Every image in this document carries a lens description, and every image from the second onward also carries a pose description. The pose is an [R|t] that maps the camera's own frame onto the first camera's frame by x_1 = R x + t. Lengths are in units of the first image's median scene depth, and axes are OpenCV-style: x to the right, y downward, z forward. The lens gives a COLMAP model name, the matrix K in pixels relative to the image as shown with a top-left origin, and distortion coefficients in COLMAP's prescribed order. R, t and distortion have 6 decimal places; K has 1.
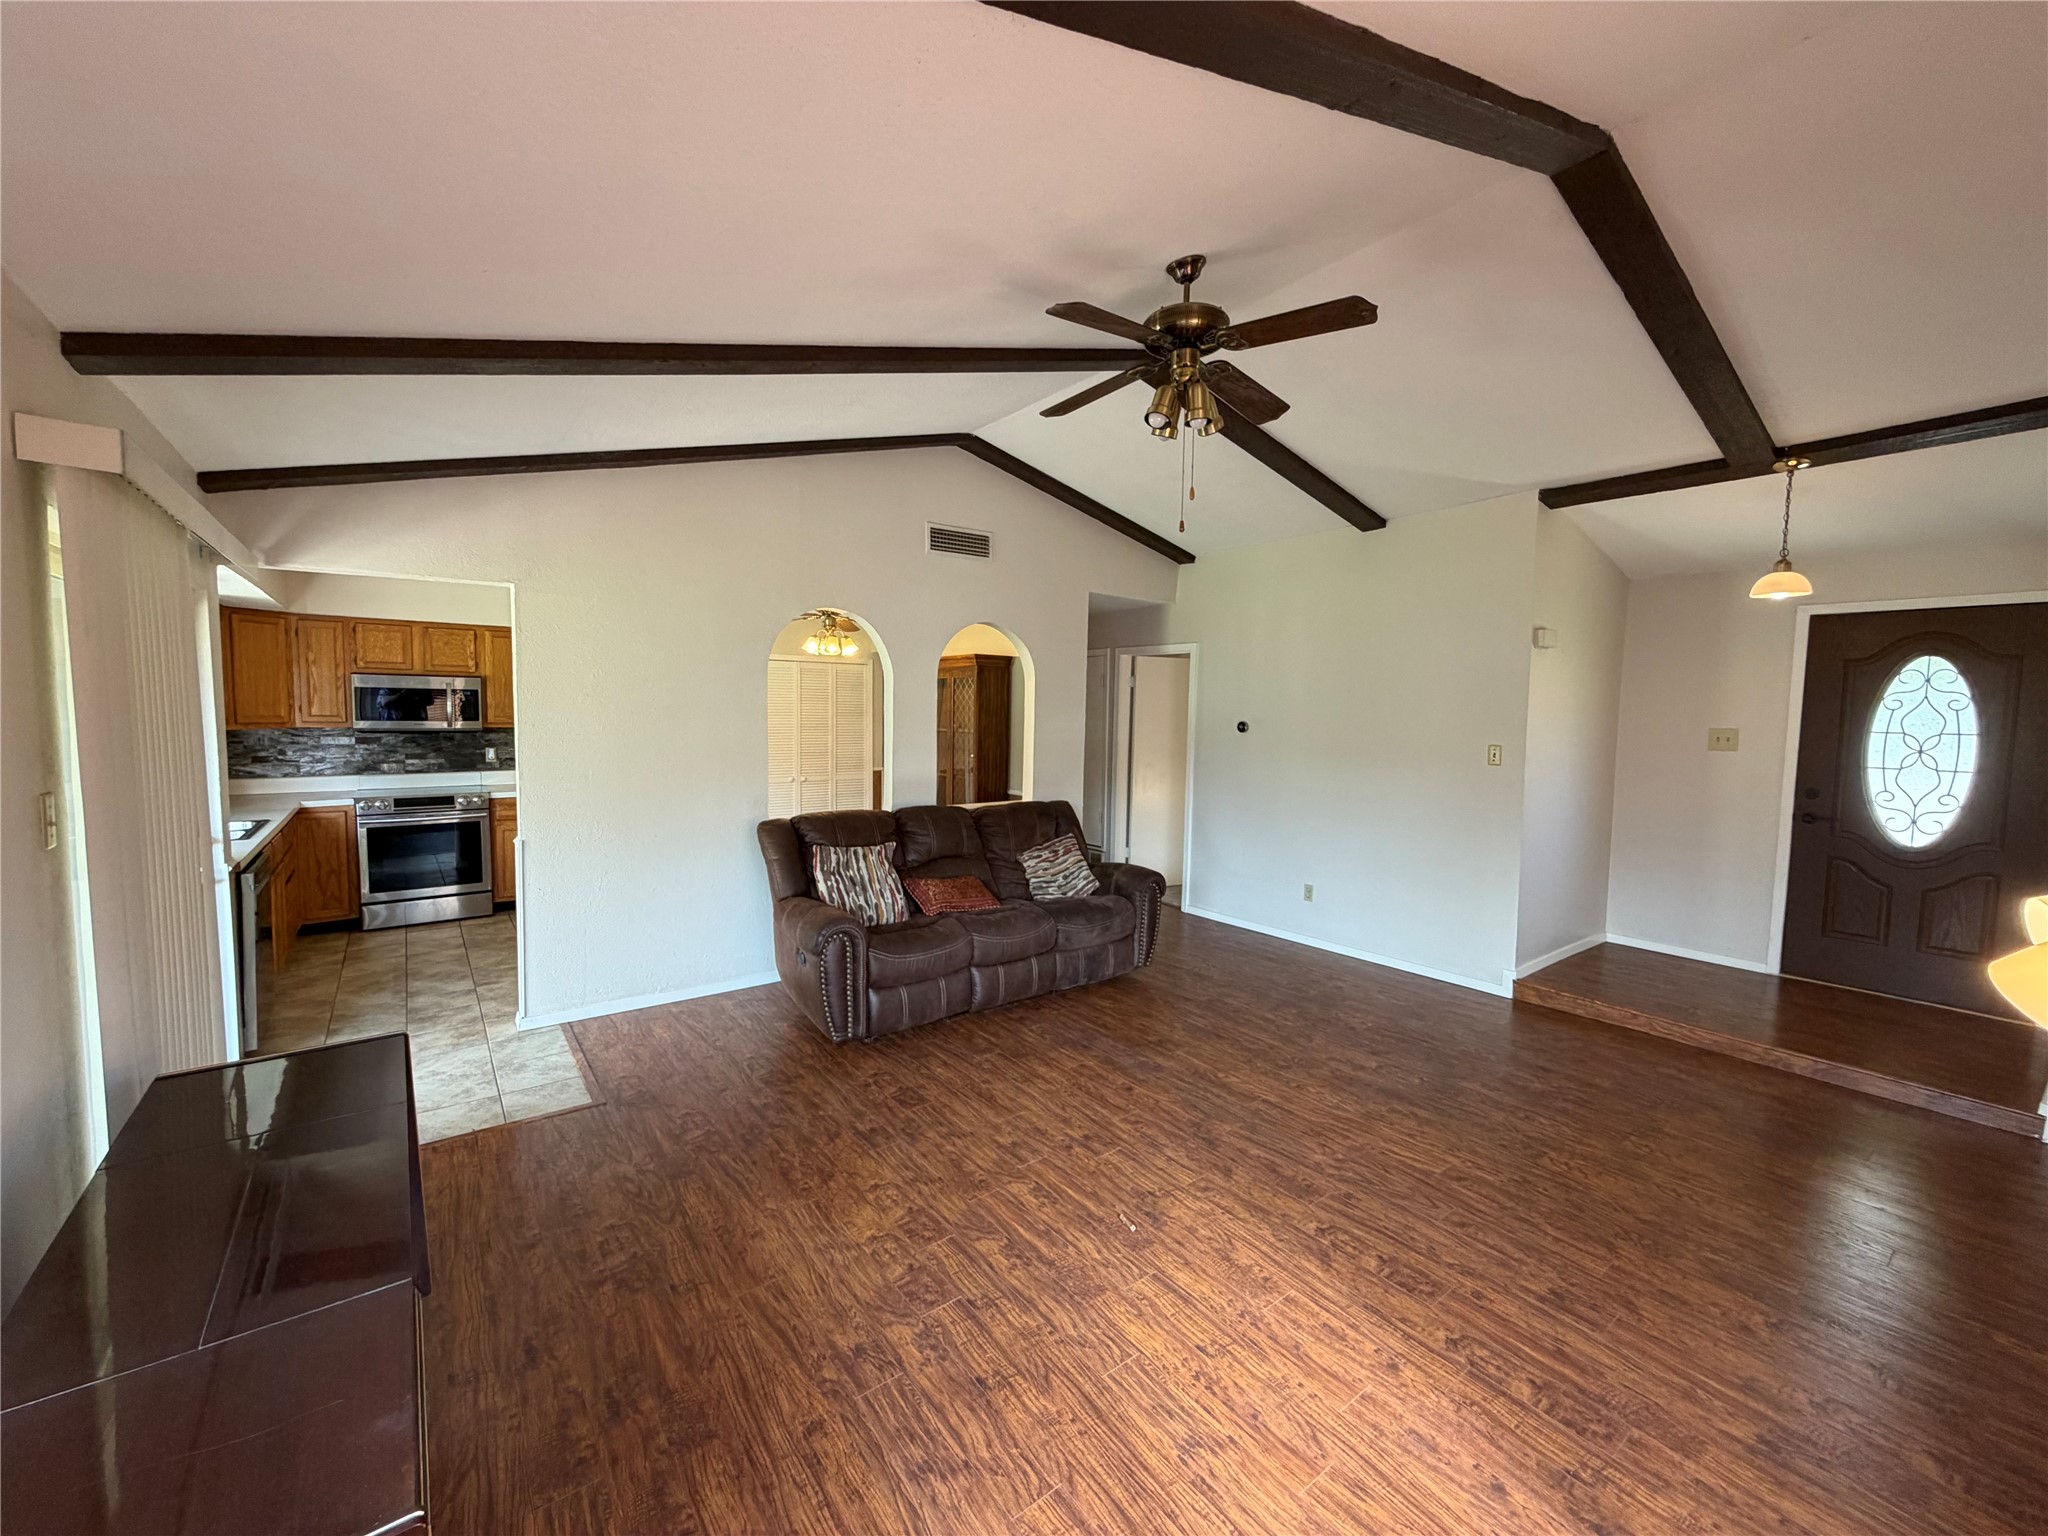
lens RADIAL K [[822.8, 0, 1018.0], [0, 822.8, 763.5], [0, 0, 1]] dist [-0.000831, -0.000364]
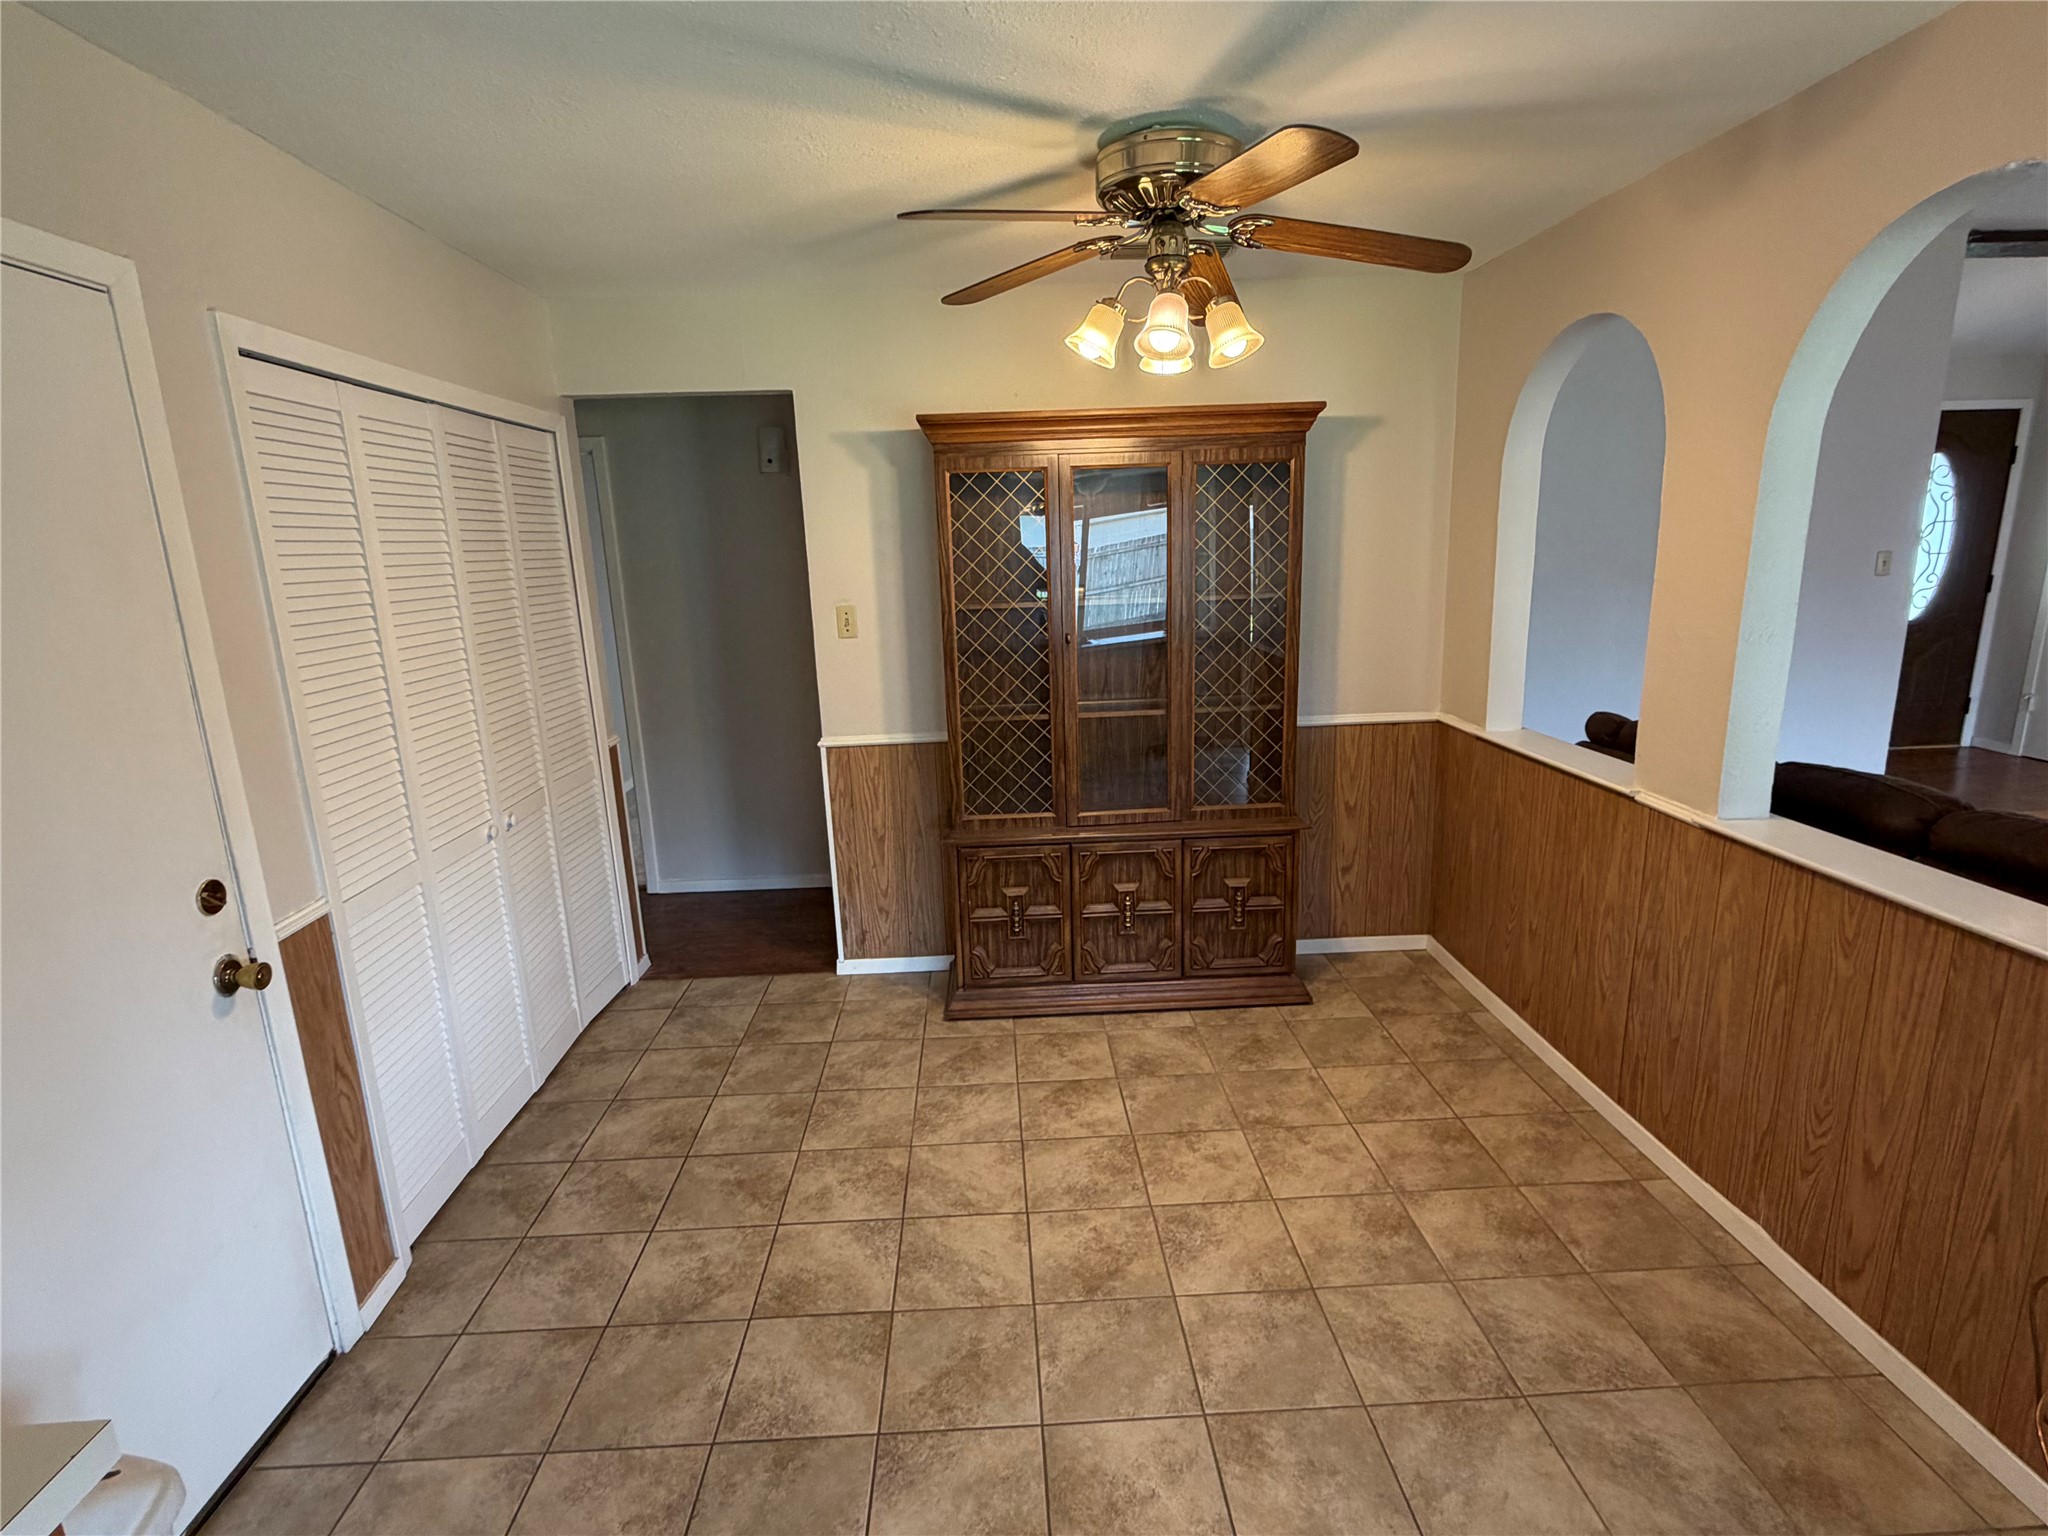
lens RADIAL K [[1005.7, 0, 1024.0], [0, 1005.7, 768.0], [0, 0, 1]] dist [-0.001412, -0.000240]
pose [[0.563639, -0.216419, 0.797166, -1.071372], [0.099395, 0.975825, 0.194645, -0.129369], [-0.820019, -0.030476, 0.571524, 1.572933]]
